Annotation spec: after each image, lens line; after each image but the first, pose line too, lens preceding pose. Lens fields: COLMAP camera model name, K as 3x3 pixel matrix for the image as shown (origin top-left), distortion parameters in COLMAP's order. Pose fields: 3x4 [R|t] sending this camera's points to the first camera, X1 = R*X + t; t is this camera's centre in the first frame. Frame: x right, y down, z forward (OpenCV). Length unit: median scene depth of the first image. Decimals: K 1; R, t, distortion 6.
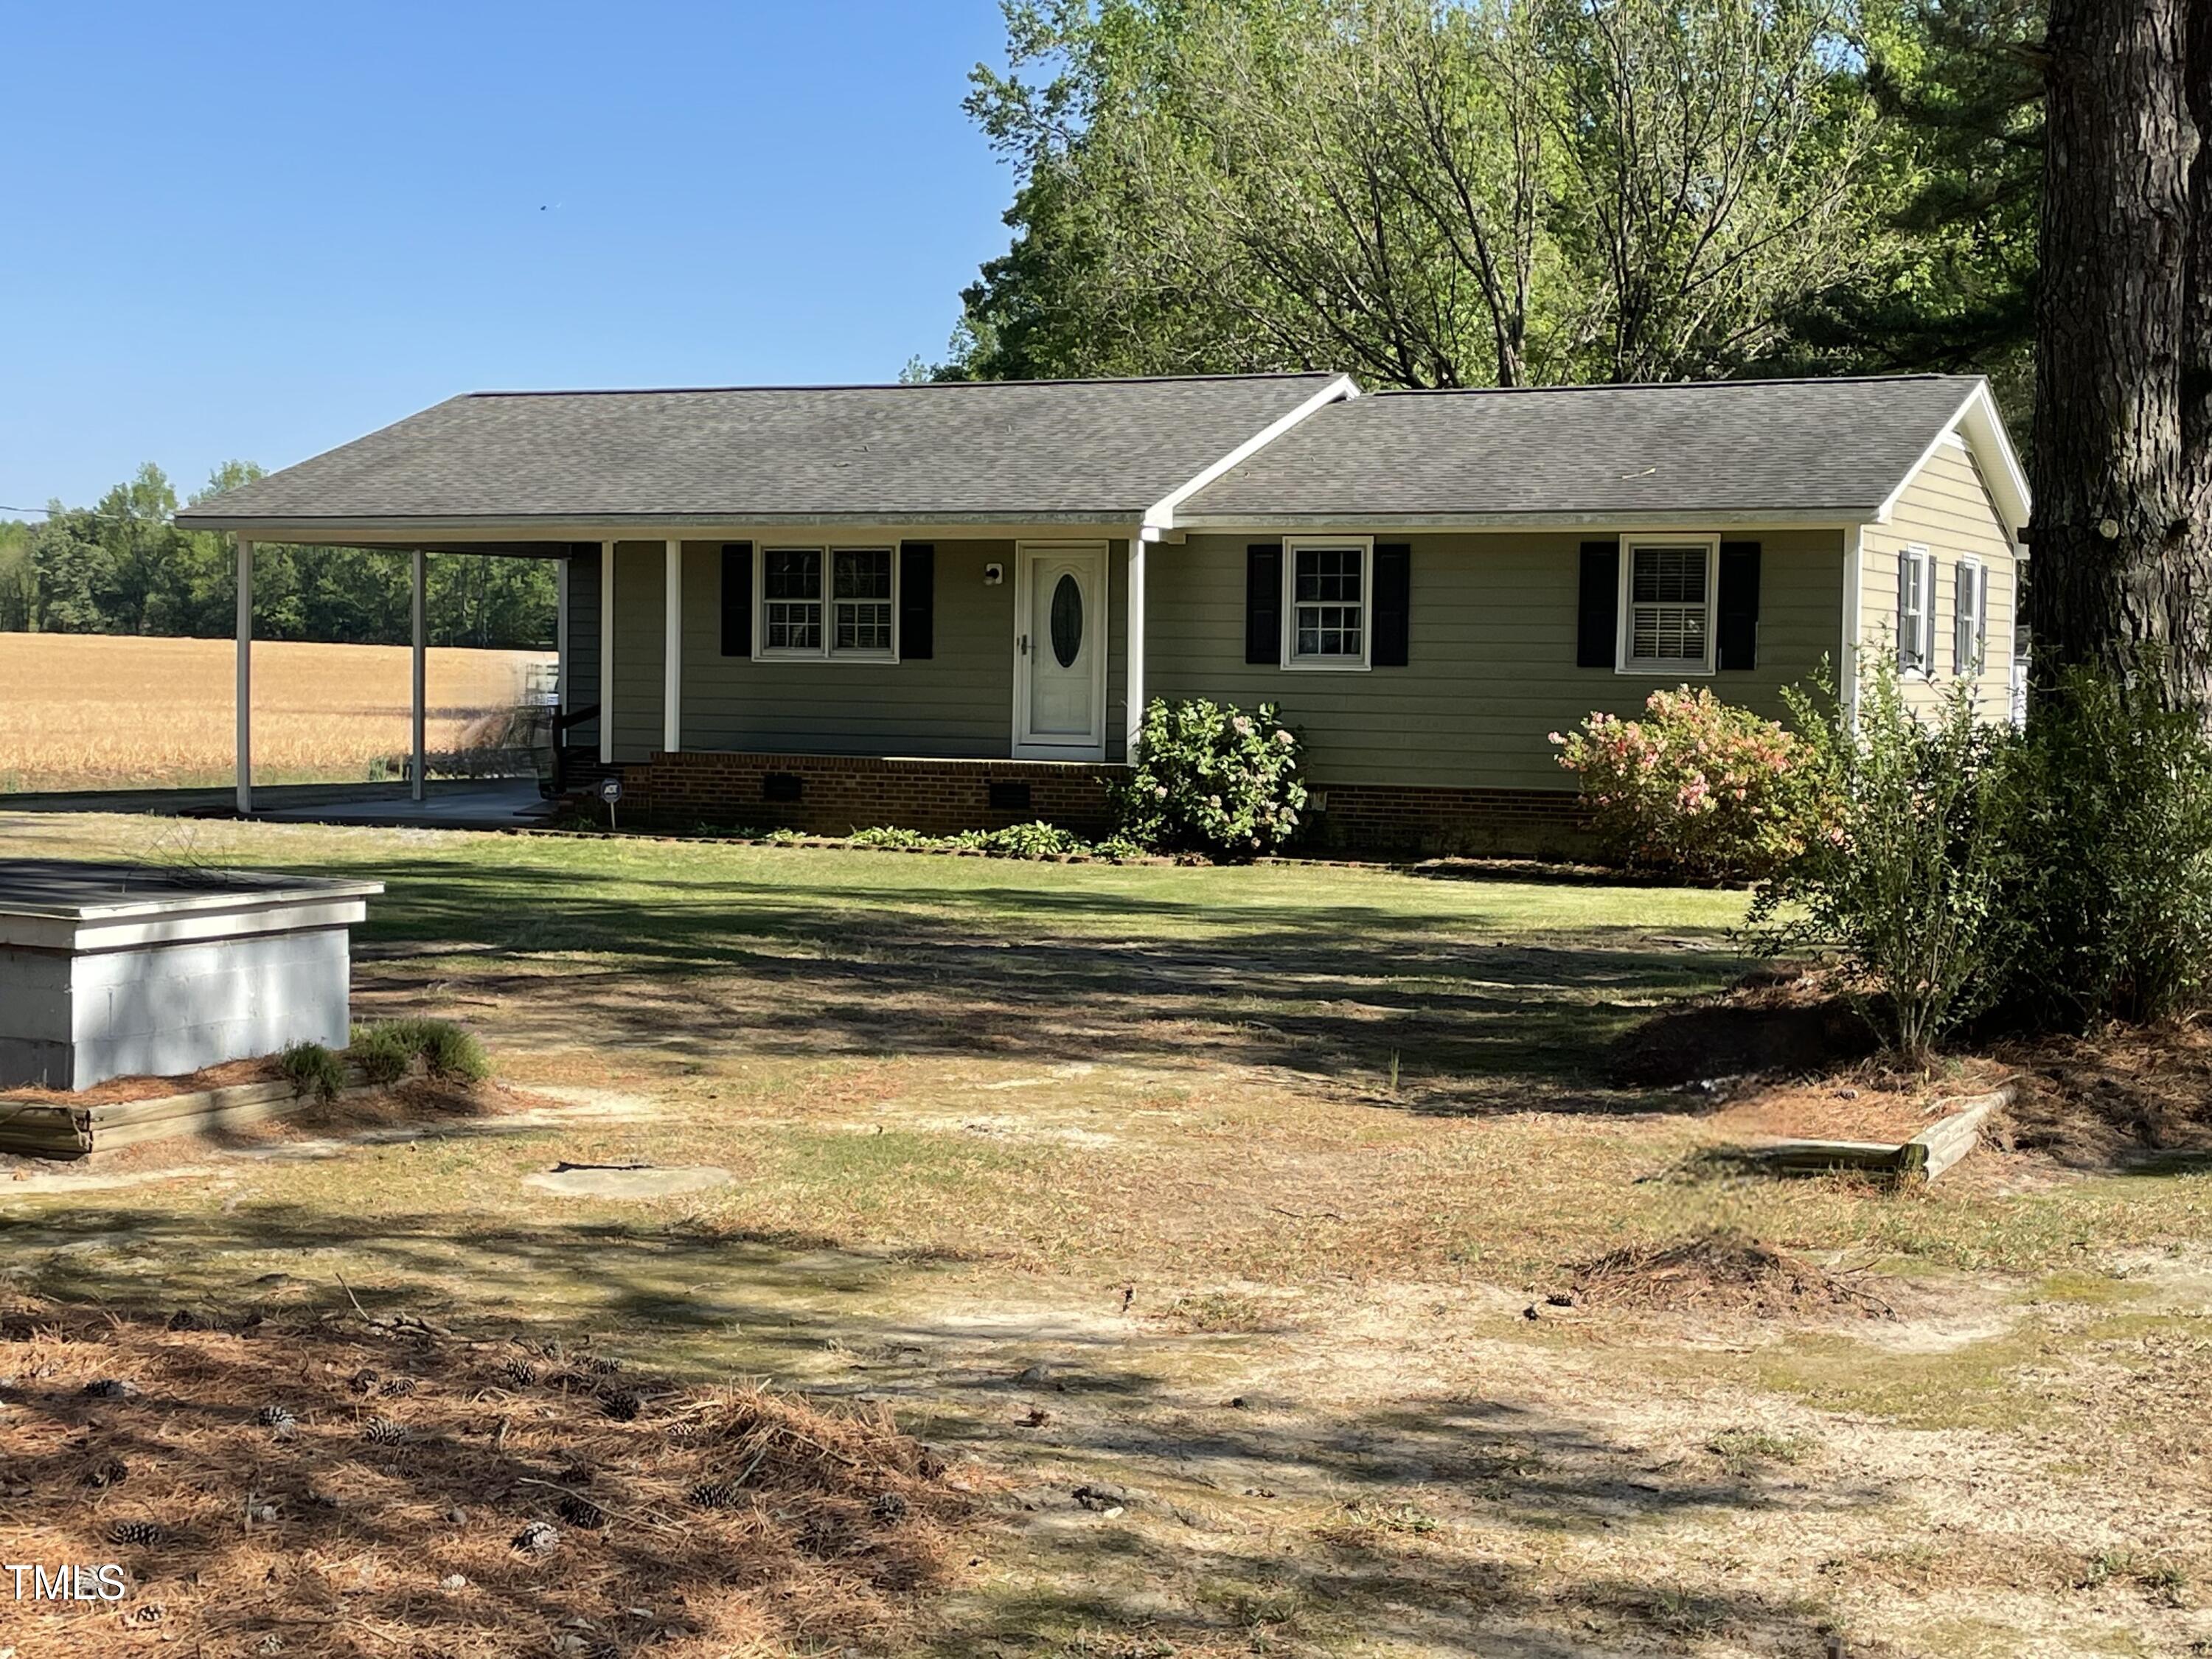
lens RADIAL K [[3161.0, 0, 1111.6], [0, 3161.0, 833.3], [0, 0, 1]] dist [0.064246, 0.000000]
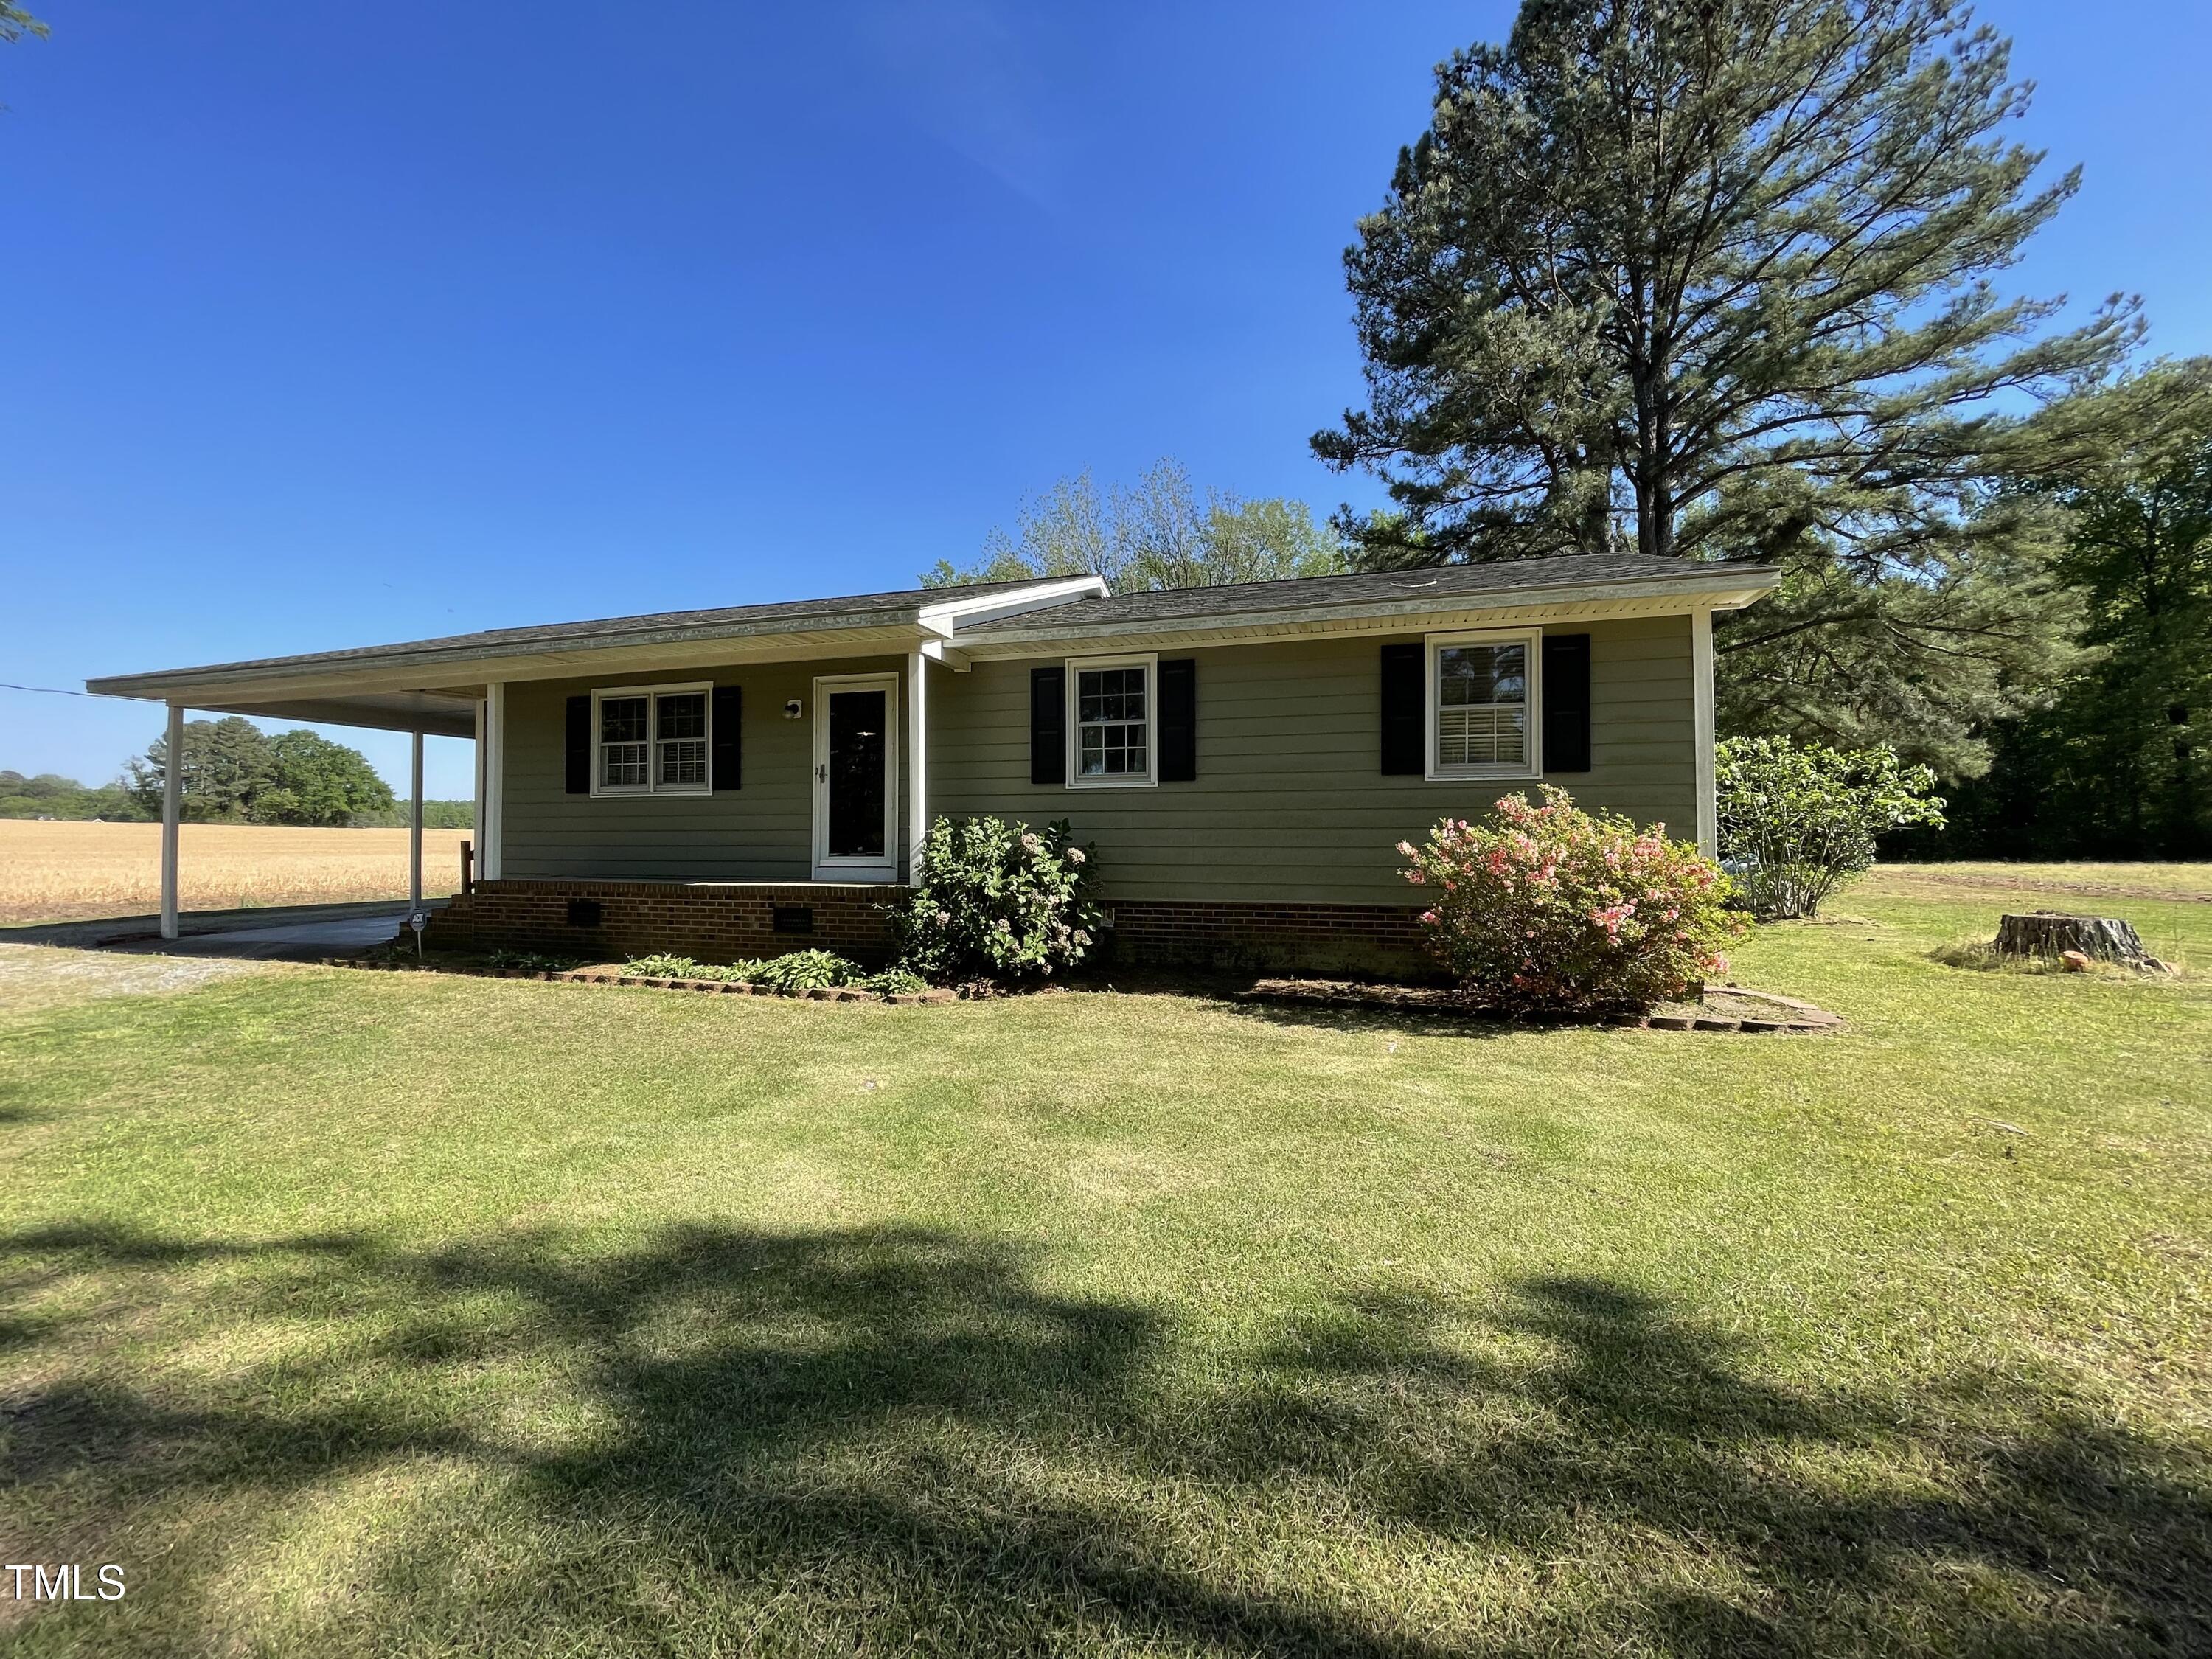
lens RADIAL K [[880.1, 0, 1109.5], [0, 880.1, 824.0], [0, 0, 1]] dist [-0.001424, -0.000194]
pose [[0.988066, -0.013947, 0.153396, 0.024088], [0.024244, 0.997560, -0.065464, -0.021828], [-0.152108, 0.068402, 0.985994, 0.730840]]
